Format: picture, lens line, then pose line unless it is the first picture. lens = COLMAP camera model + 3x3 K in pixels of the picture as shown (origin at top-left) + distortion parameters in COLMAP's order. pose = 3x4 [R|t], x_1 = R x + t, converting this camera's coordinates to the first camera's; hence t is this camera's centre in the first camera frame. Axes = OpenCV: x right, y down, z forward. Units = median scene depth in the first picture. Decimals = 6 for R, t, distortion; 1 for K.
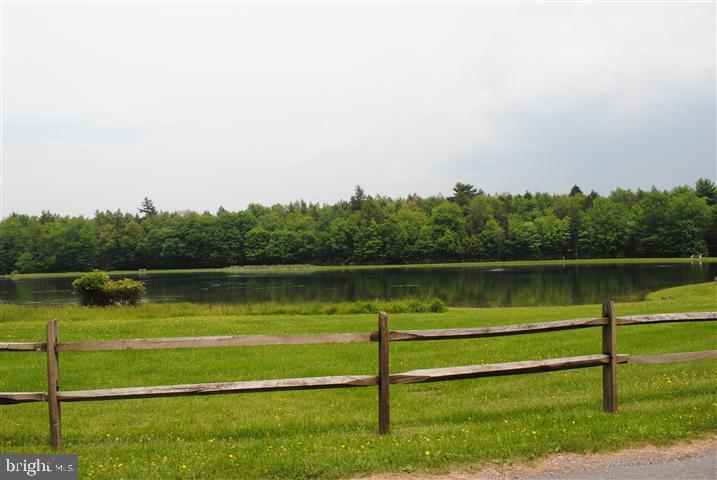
lens RADIAL K [[568.6, 0, 357.8], [0, 568.6, 238.3], [0, 0, 1]] dist [-0.081521, 0.009173]
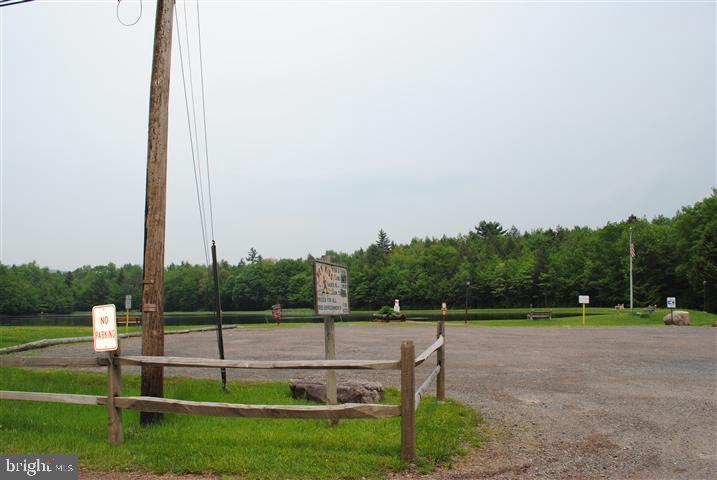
lens RADIAL K [[568.6, 0, 357.8], [0, 568.6, 238.3], [0, 0, 1]] dist [-0.081521, 0.009173]
pose [[0.874545, -0.042266, -0.483100, 1.378285], [0.004959, 0.996922, -0.078242, -0.002314], [0.484920, 0.066031, 0.872062, 0.361473]]
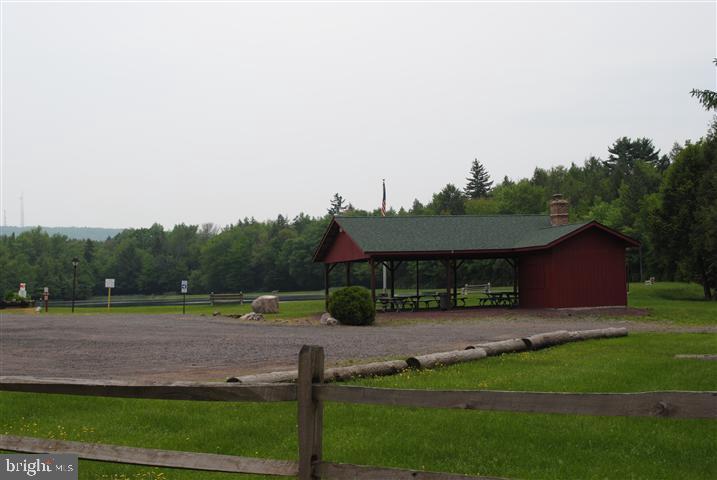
lens RADIAL K [[963.3, 0, 356.1], [0, 963.3, 239.7], [0, 0, 1]] dist [-0.019165, -0.019707]
pose [[0.680885, -0.027856, -0.731860, 2.121994], [0.033933, 0.999403, -0.006470, -0.009948], [0.731603, -0.020429, 0.681424, 0.566822]]
